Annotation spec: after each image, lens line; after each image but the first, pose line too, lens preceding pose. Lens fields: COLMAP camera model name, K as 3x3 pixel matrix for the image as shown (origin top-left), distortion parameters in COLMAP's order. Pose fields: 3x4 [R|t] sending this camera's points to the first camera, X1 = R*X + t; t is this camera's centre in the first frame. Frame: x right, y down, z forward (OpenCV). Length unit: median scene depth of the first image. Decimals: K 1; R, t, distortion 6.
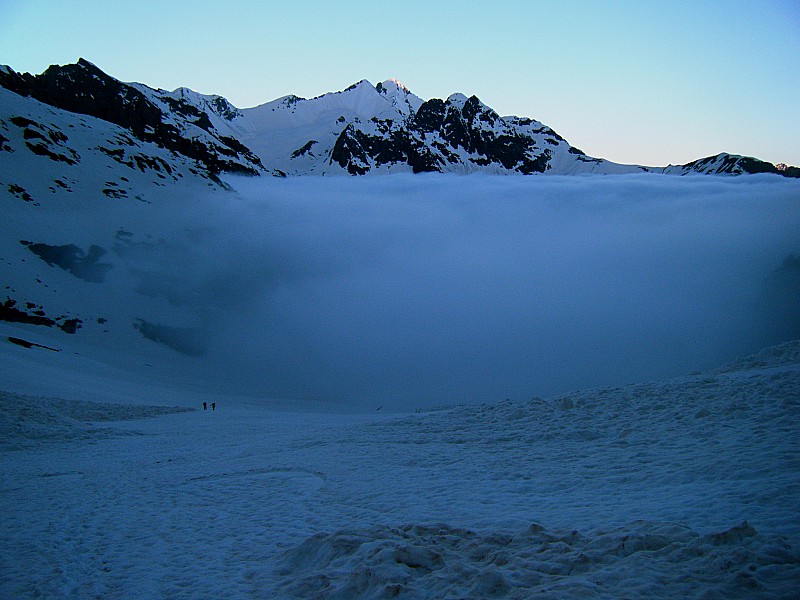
lens RADIAL K [[828.1, 0, 416.4], [0, 828.1, 301.0], [0, 0, 1]] dist [0.006048, 0.009101]
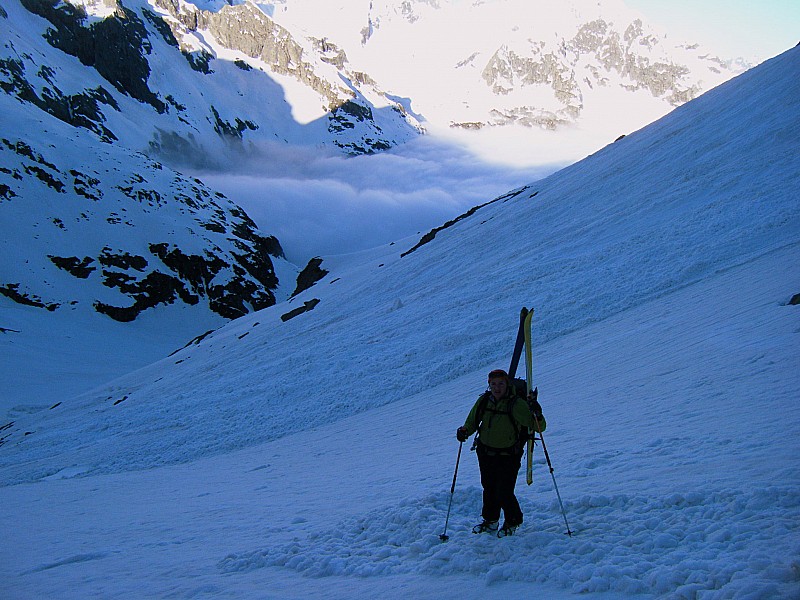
lens RADIAL K [[832.5, 0, 419.6], [0, 832.5, 297.4], [0, 0, 1]] dist [0.017046, 0.002456]
pose [[0.954862, 0.155179, -0.253295, 0.139919], [-0.113537, 0.978614, 0.171532, -0.064091], [0.274497, -0.135031, 0.952060, -0.107949]]
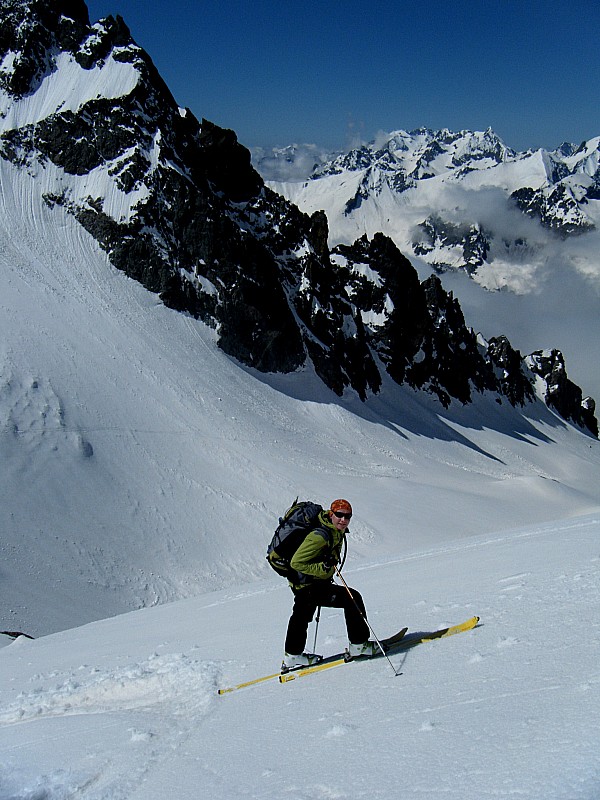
lens RADIAL K [[832.5, 0, 300.0], [0, 832.5, 400.0], [0, 0, 1]] dist [0.017046, 0.002456]
pose [[0.768767, 0.197169, -0.608376, 0.633343], [-0.101925, 0.976903, 0.187808, -0.148093], [0.631354, -0.082372, 0.771107, -0.205077]]
